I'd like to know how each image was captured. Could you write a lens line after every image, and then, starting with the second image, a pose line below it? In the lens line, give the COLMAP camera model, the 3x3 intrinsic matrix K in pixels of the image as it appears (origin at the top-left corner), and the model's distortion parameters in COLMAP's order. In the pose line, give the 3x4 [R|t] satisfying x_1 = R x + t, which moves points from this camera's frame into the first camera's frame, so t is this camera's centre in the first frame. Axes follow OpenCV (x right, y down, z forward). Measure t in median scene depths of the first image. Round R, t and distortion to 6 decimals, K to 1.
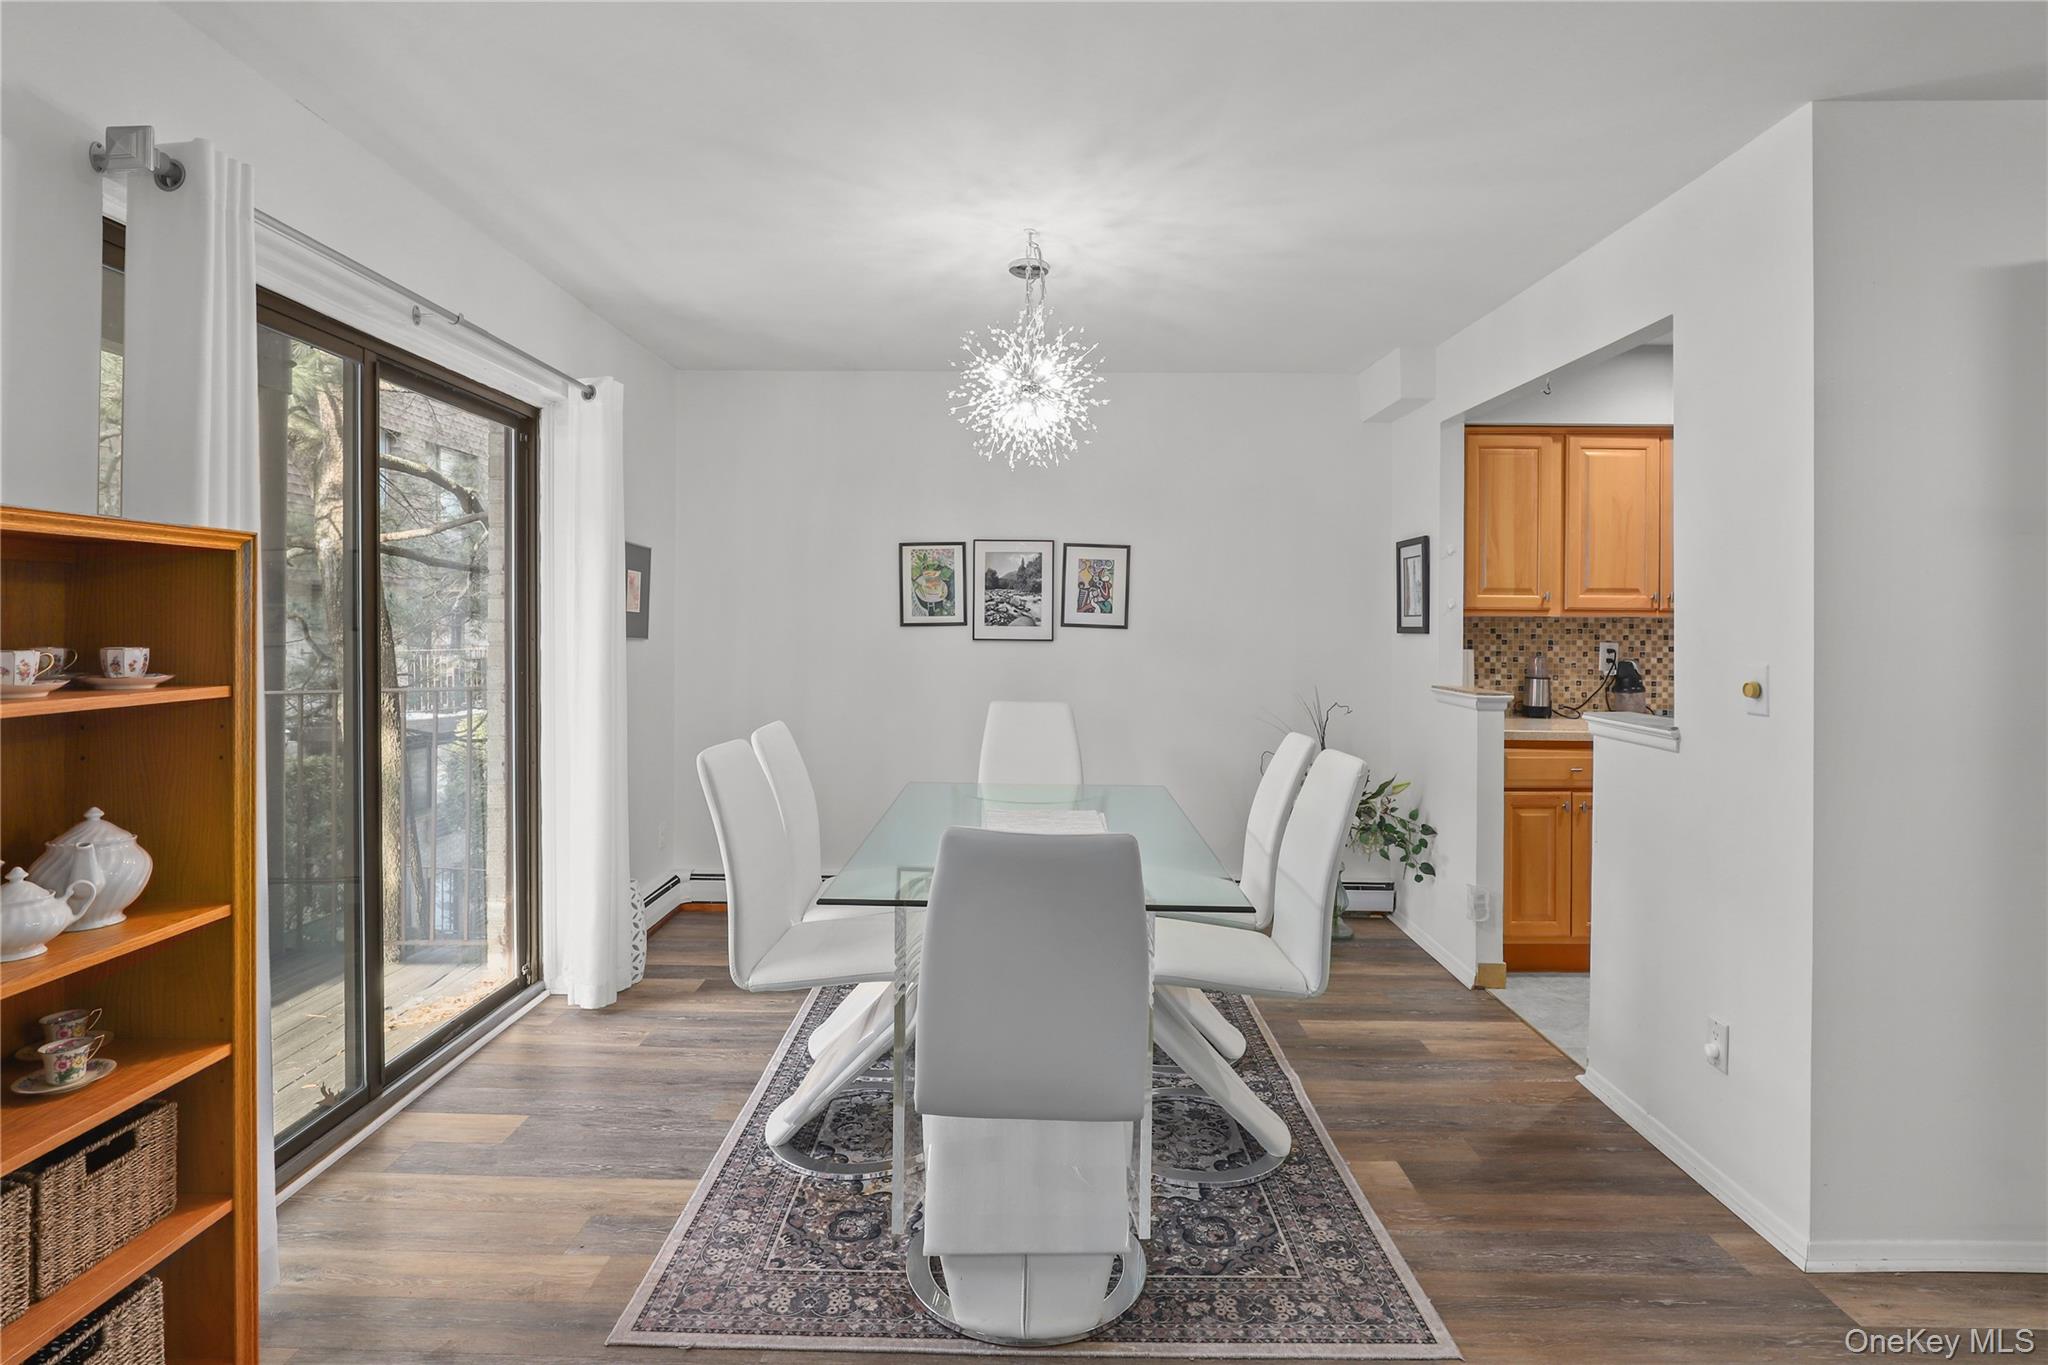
lens RADIAL K [[1042.6, 0, 1006.5], [0, 1042.6, 613.5], [0, 0, 1]] dist [-0.011332, -0.001058]
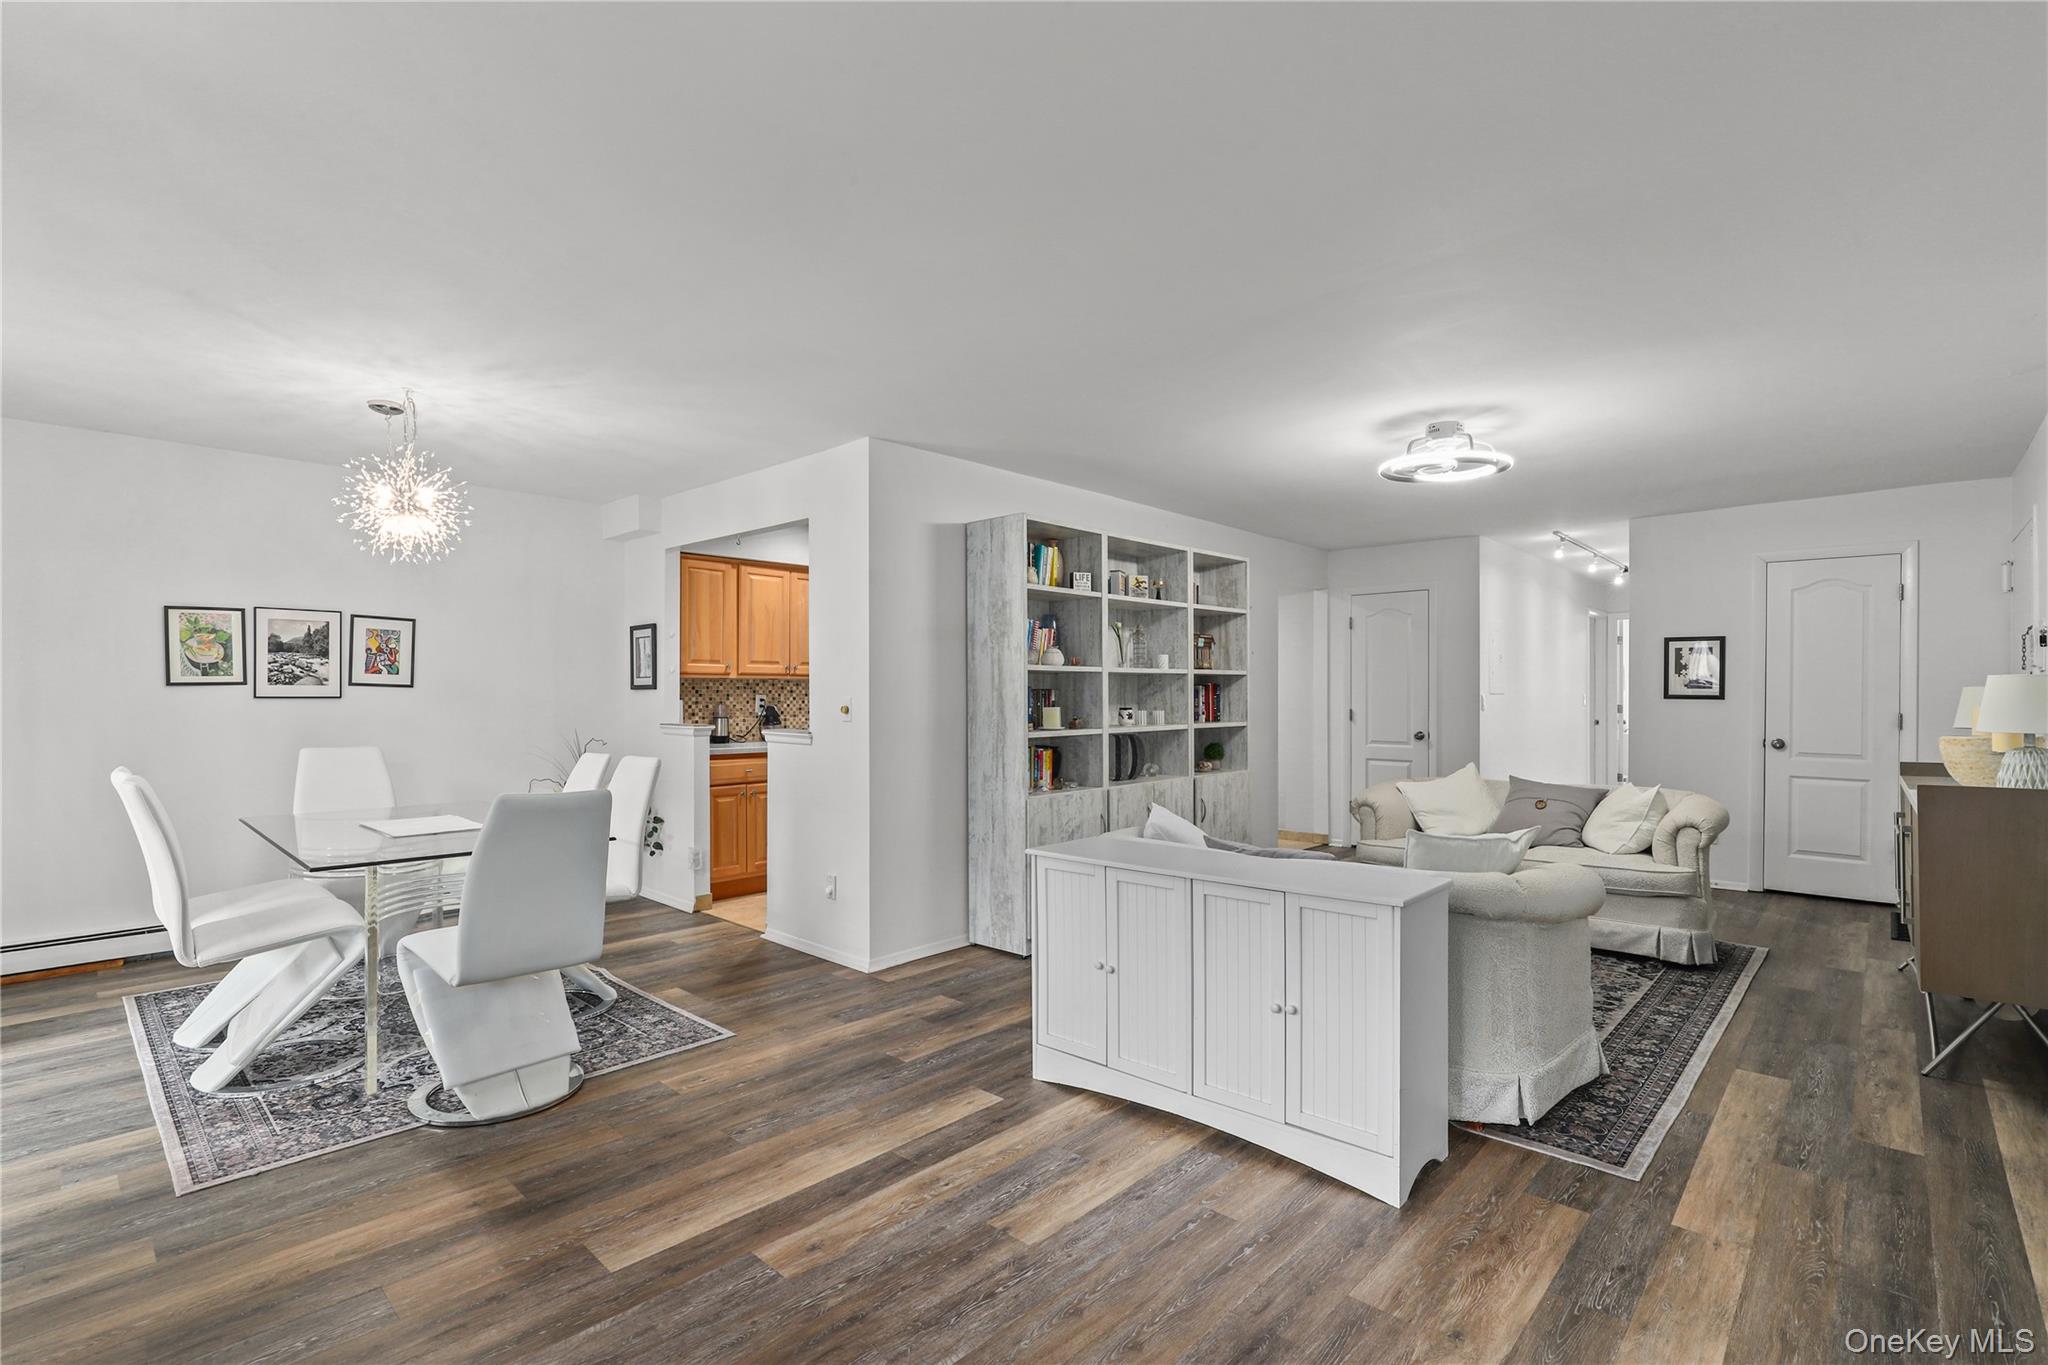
lens RADIAL K [[932.2, 0, 1020.6], [0, 932.2, 693.9], [0, 0, 1]] dist [-0.002160, -0.000370]
pose [[0.670146, -0.008842, 0.742176, -0.239041], [0.000522, 0.999934, 0.011441, 0.011276], [-0.742229, -0.007280, 0.670107, -0.284864]]
